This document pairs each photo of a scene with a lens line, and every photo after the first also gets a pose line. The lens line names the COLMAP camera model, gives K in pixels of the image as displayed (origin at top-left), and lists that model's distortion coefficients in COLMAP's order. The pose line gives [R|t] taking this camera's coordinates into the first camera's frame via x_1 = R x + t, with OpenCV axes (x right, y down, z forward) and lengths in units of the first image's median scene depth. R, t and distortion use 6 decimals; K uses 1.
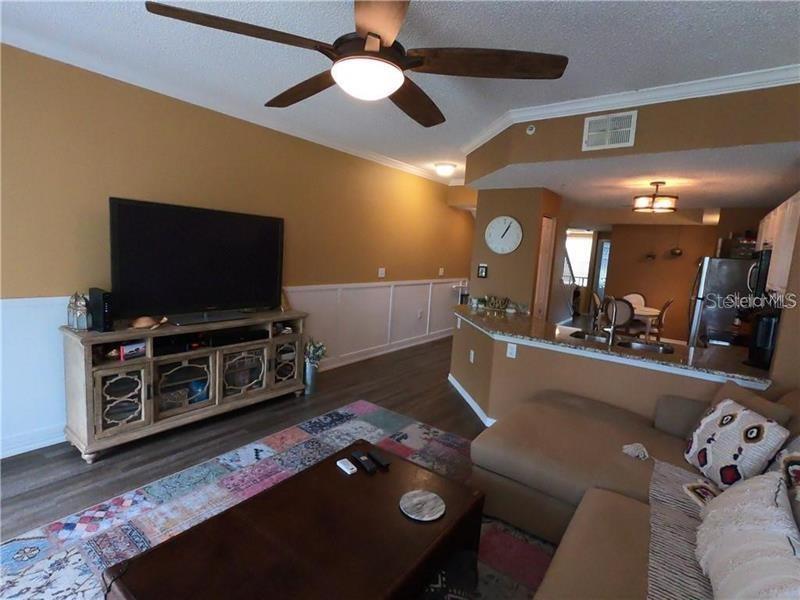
lens RADIAL K [[401.1, 0, 399.1], [0, 401.1, 300.3], [0, 0, 1]] dist [0.000644, -0.000018]
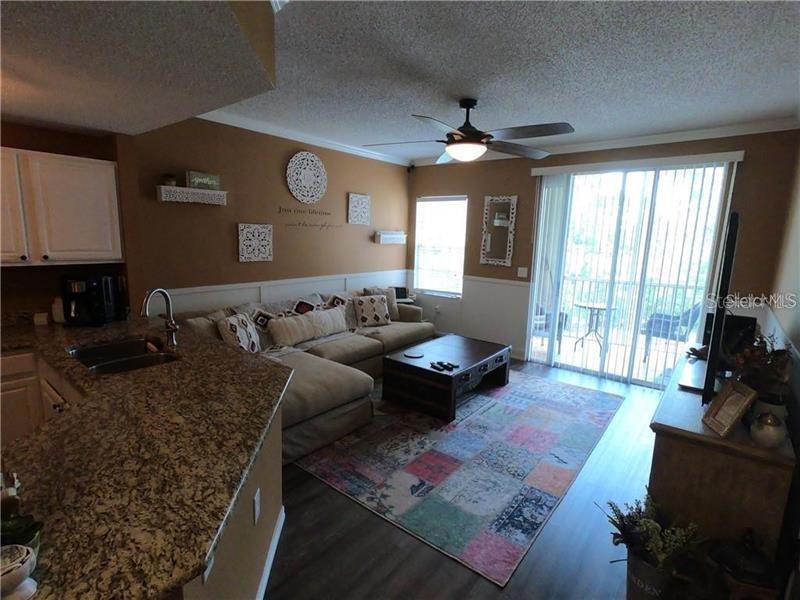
lens RADIAL K [[401.1, 0, 399.1], [0, 401.1, 300.3], [0, 0, 1]] dist [0.000644, -0.000018]
pose [[-0.995002, -0.096320, 0.026346, 0.058697], [-0.084463, 0.952525, 0.292509, -0.237427], [-0.053270, 0.288821, -0.955900, 1.649550]]
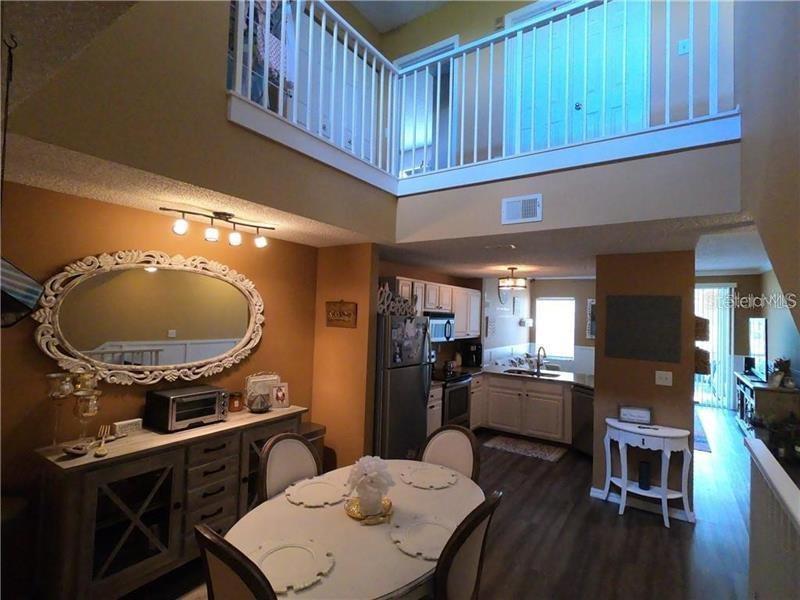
lens RADIAL K [[401.1, 0, 399.1], [0, 401.1, 300.3], [0, 0, 1]] dist [0.000644, -0.000018]
pose [[-0.994746, -0.092533, -0.043795, 1.224940], [-0.096236, 0.991117, 0.091788, -0.312594], [0.034913, 0.095520, -0.994815, 2.679166]]
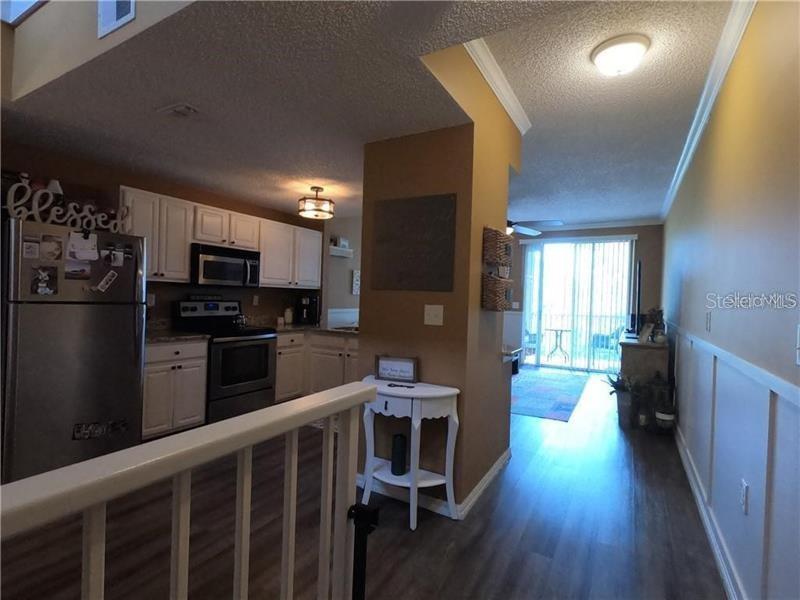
lens RADIAL K [[401.1, 0, 399.1], [0, 401.1, 300.3], [0, 0, 1]] dist [0.000644, -0.000018]
pose [[-0.988981, -0.090571, -0.117105, 0.604368], [-0.105815, 0.985681, 0.131289, -0.192071], [0.103538, 0.142233, -0.984403, 2.371980]]
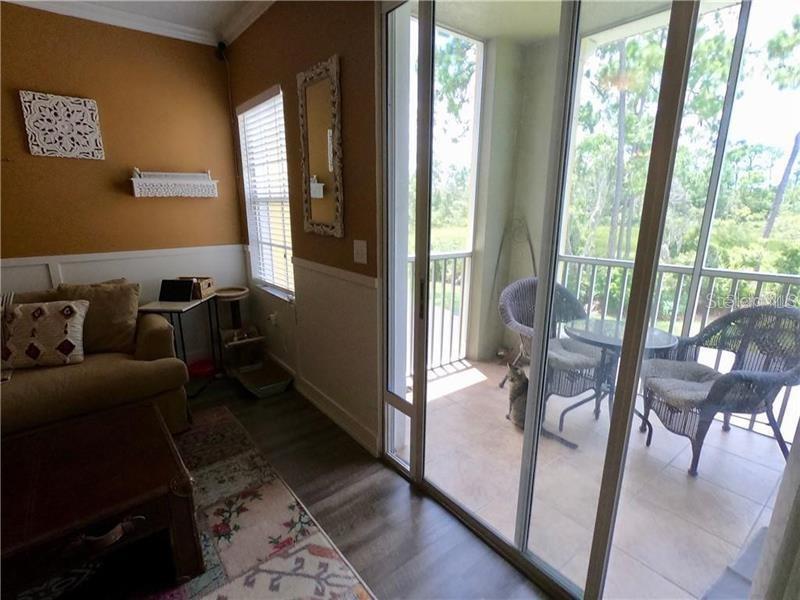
lens RADIAL K [[401.1, 0, 399.1], [0, 401.1, 300.3], [0, 0, 1]] dist [0.000644, -0.000018]
pose [[-0.964570, -0.120641, 0.234628, -0.597552], [-0.025839, 0.928249, 0.371061, -0.089388], [-0.262558, 0.351851, -0.898479, 0.668170]]
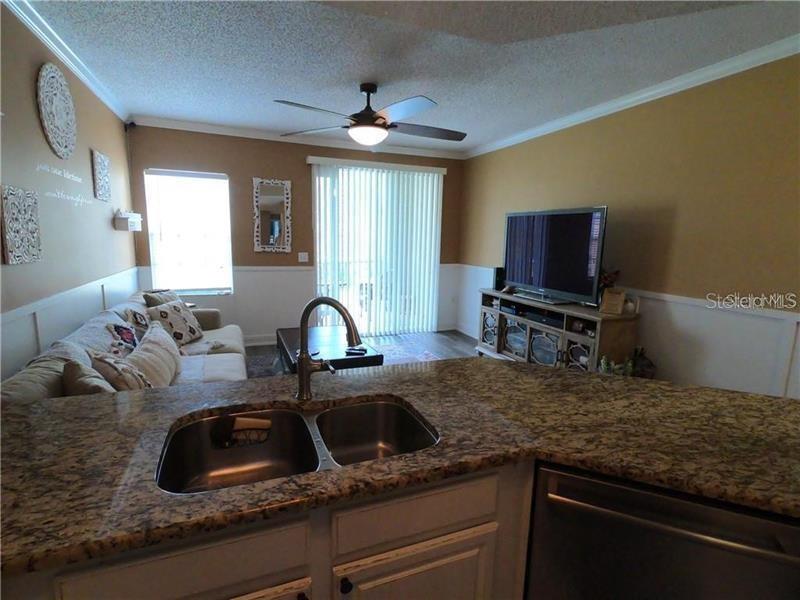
lens RADIAL K [[401.1, 0, 399.1], [0, 401.1, 300.3], [0, 0, 1]] dist [0.000644, -0.000018]
pose [[-0.520115, 0.061294, -0.851894, 0.814783], [-0.163196, 0.971913, 0.169567, -0.089124], [0.838360, 0.227220, -0.495503, 1.241409]]
